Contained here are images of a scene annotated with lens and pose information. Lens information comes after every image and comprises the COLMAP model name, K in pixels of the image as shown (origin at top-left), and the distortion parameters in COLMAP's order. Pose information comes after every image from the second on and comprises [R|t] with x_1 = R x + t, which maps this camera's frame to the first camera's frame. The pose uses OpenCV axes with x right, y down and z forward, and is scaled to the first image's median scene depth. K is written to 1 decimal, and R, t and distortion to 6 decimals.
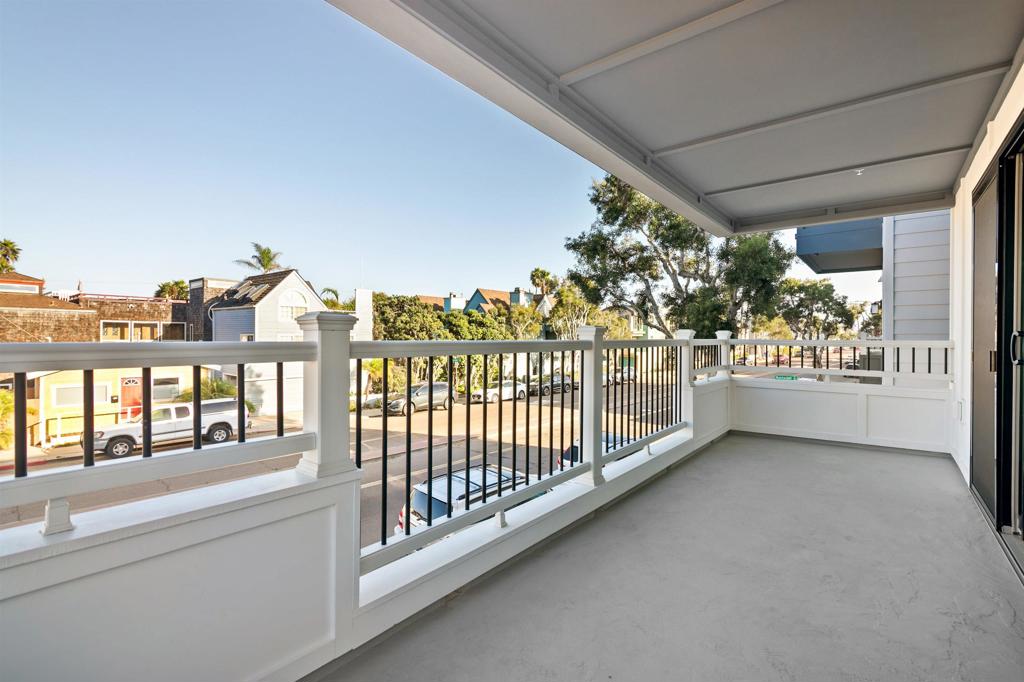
lens RADIAL K [[463.9, 0, 514.0], [0, 463.9, 336.4], [0, 0, 1]] dist [-0.000380, -0.000055]
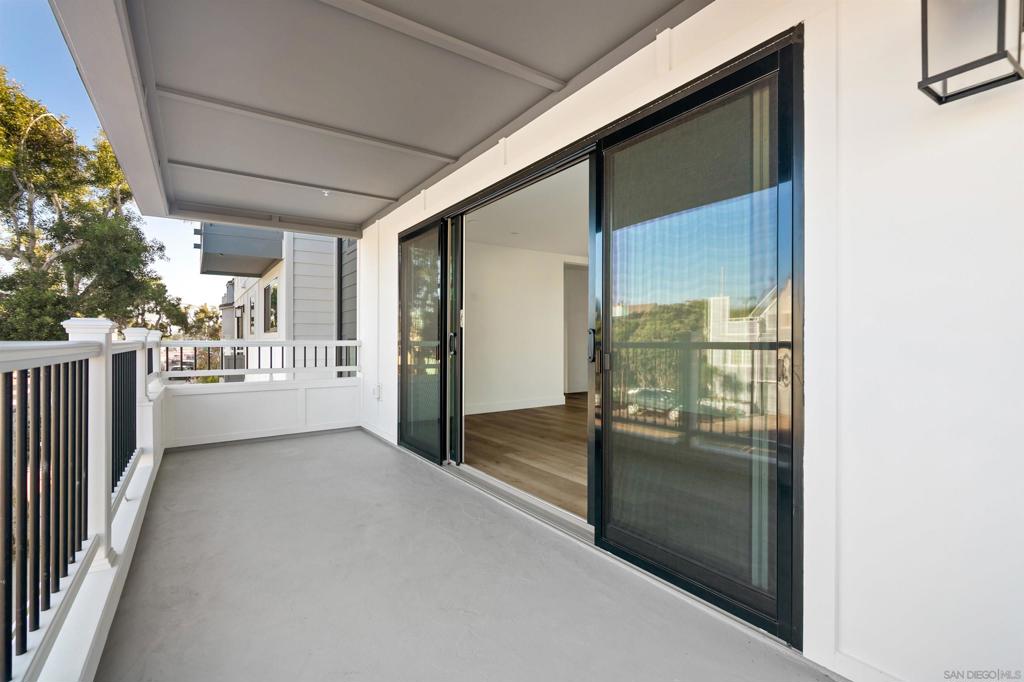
lens RADIAL K [[463.9, 0, 514.8], [0, 463.9, 340.8], [0, 0, 1]] dist [-0.000380, -0.000055]
pose [[0.300147, -0.008796, 0.953853, -0.123325], [0.003533, 0.999961, 0.008109, 0.001996], [-0.953887, 0.000936, 0.300166, 0.123918]]
